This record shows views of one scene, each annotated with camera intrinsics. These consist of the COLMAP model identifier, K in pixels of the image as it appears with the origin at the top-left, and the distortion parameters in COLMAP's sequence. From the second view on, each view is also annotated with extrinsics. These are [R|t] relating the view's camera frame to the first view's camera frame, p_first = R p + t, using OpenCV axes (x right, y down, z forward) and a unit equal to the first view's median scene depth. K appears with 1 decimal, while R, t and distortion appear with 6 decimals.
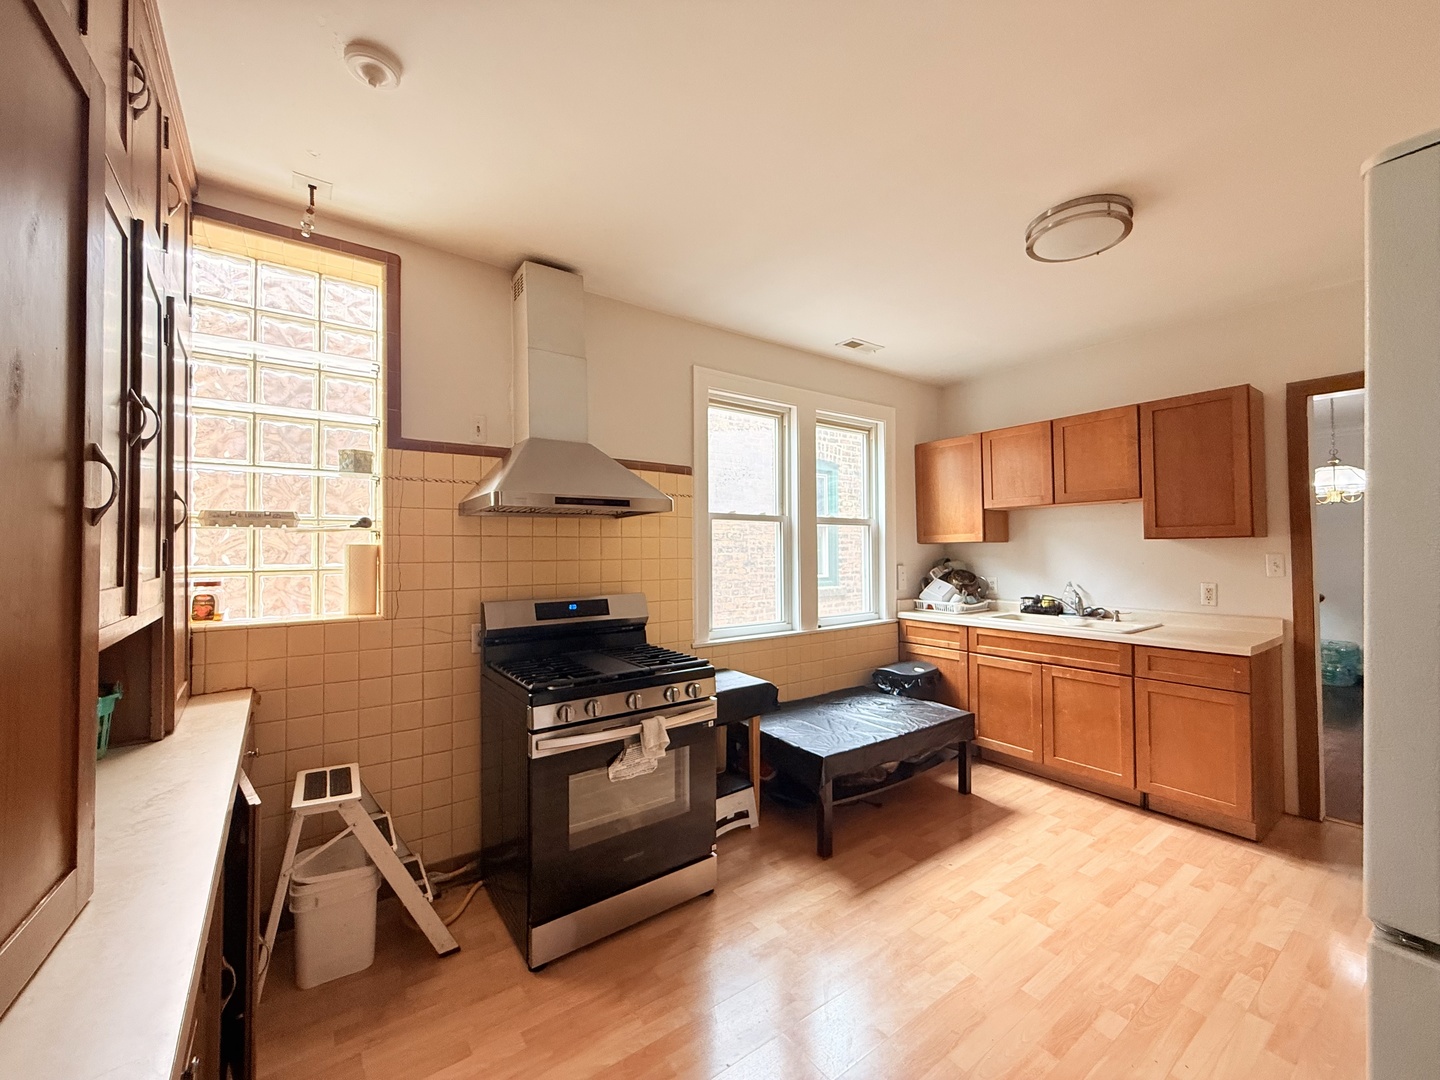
lens RADIAL K [[575.8, 0, 717.1], [0, 575.8, 539.1], [0, 0, 1]] dist [0.000096, 0.000304]
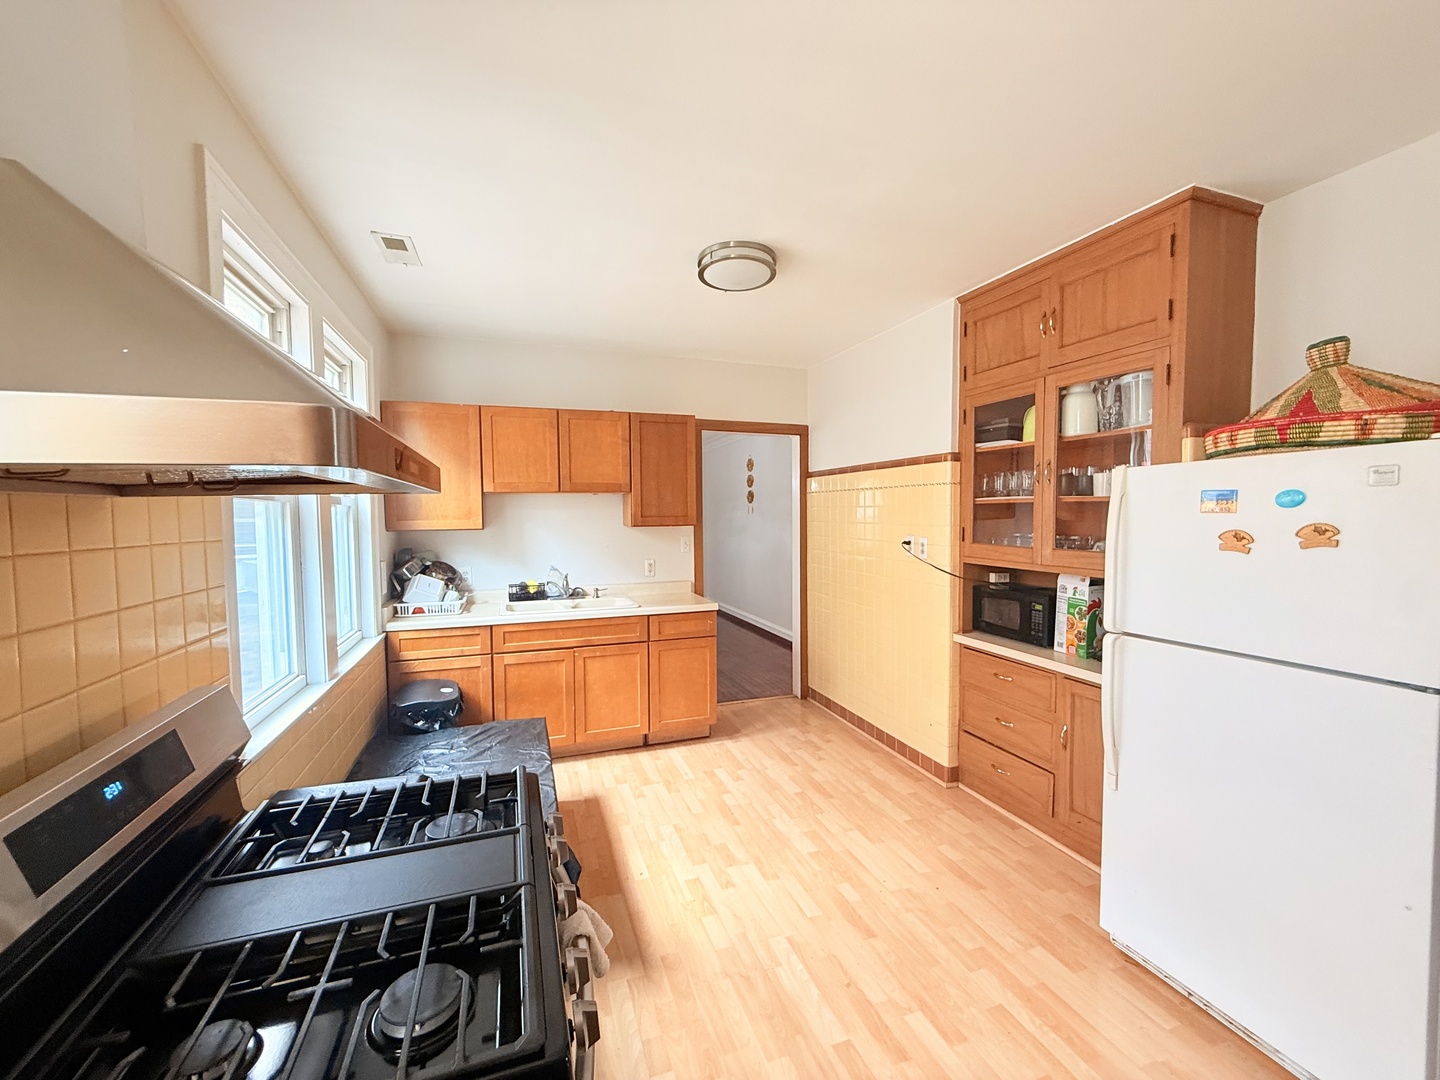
lens RADIAL K [[575.8, 0, 717.1], [0, 575.8, 539.1], [0, 0, 1]] dist [0.000096, 0.000304]
pose [[0.282213, -0.035901, 0.958680, -0.360336], [-0.012852, 0.999068, 0.041197, -0.025811], [-0.959266, -0.023947, 0.281489, 0.489917]]
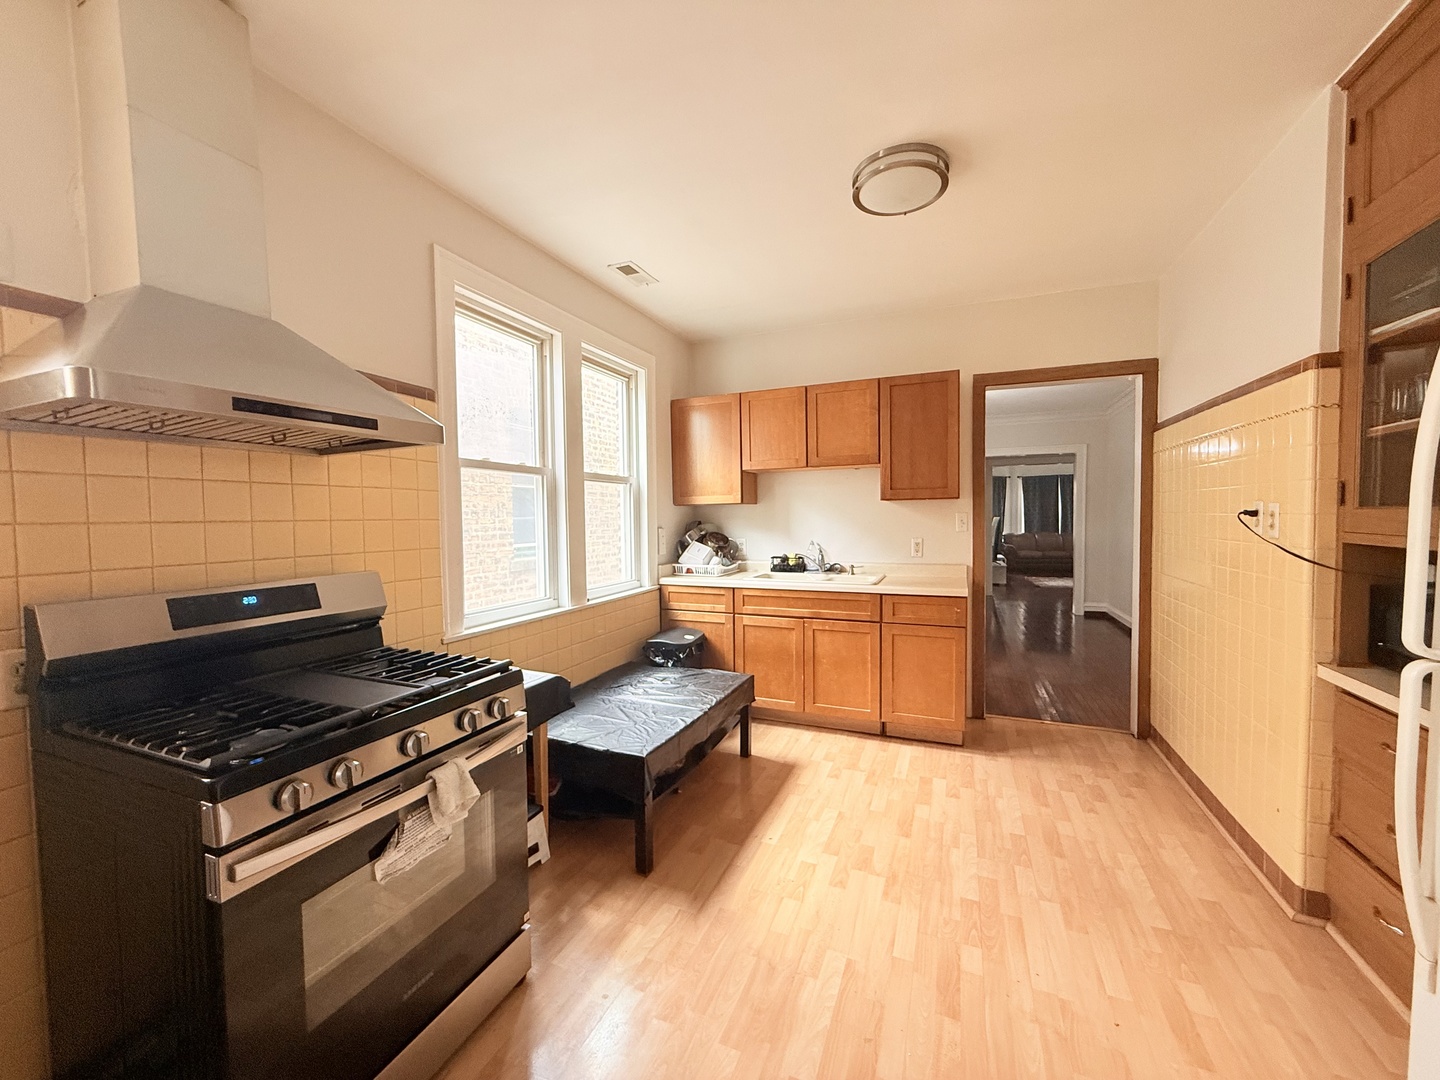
lens RADIAL K [[575.8, 0, 717.1], [0, 575.8, 539.1], [0, 0, 1]] dist [0.000096, 0.000304]
pose [[0.852322, -0.023410, 0.522493, -0.120628], [-0.004540, 0.998629, 0.052150, 0.018466], [-0.522997, -0.046821, 0.851047, 0.205926]]
